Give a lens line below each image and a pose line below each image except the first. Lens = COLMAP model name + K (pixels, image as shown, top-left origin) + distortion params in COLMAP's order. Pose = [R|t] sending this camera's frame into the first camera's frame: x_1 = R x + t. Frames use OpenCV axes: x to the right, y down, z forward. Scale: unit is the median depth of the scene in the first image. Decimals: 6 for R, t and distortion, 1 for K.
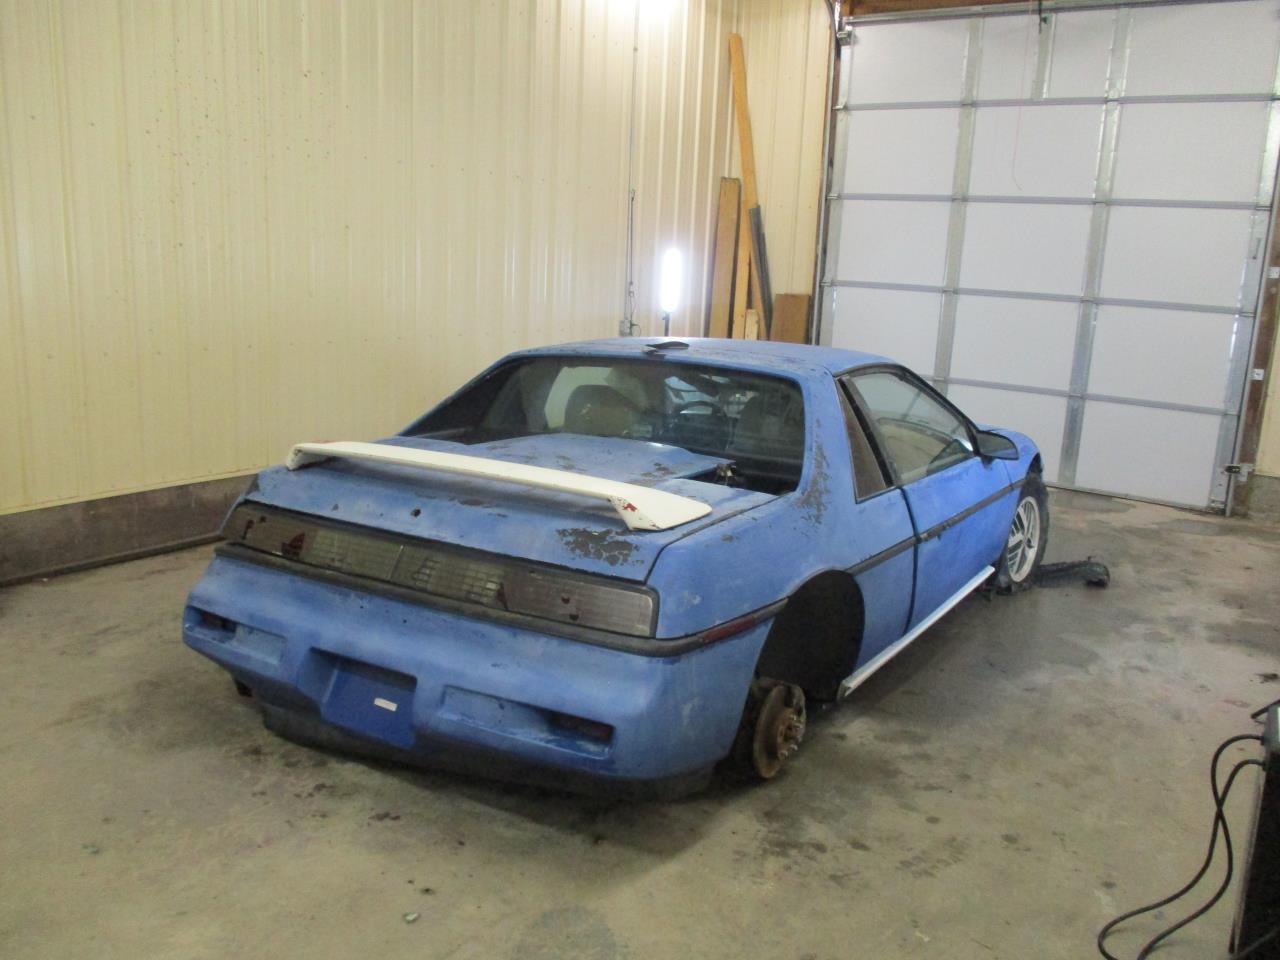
lens RADIAL K [[1063.9, 0, 645.0], [0, 1063.9, 482.8], [0, 0, 1]] dist [-0.000331, -0.001039]
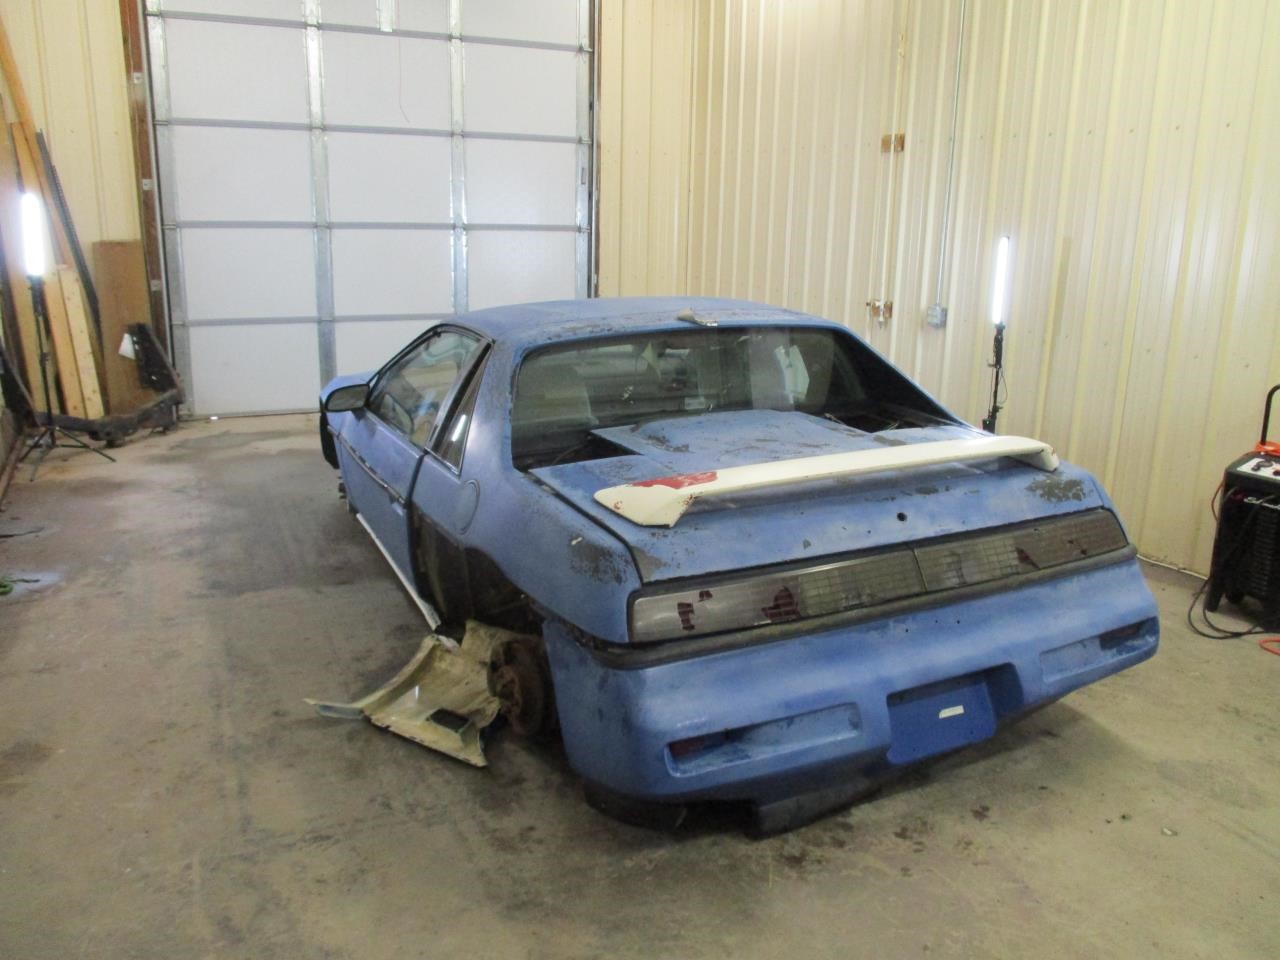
lens RADIAL K [[1063.9, 0, 643.6], [0, 1063.9, 481.6], [0, 0, 1]] dist [-0.000331, -0.001039]
pose [[0.501651, -0.242359, 0.830427, -1.095257], [0.170639, 0.968815, 0.179666, -0.208993], [-0.848074, 0.051573, 0.527363, 0.687933]]
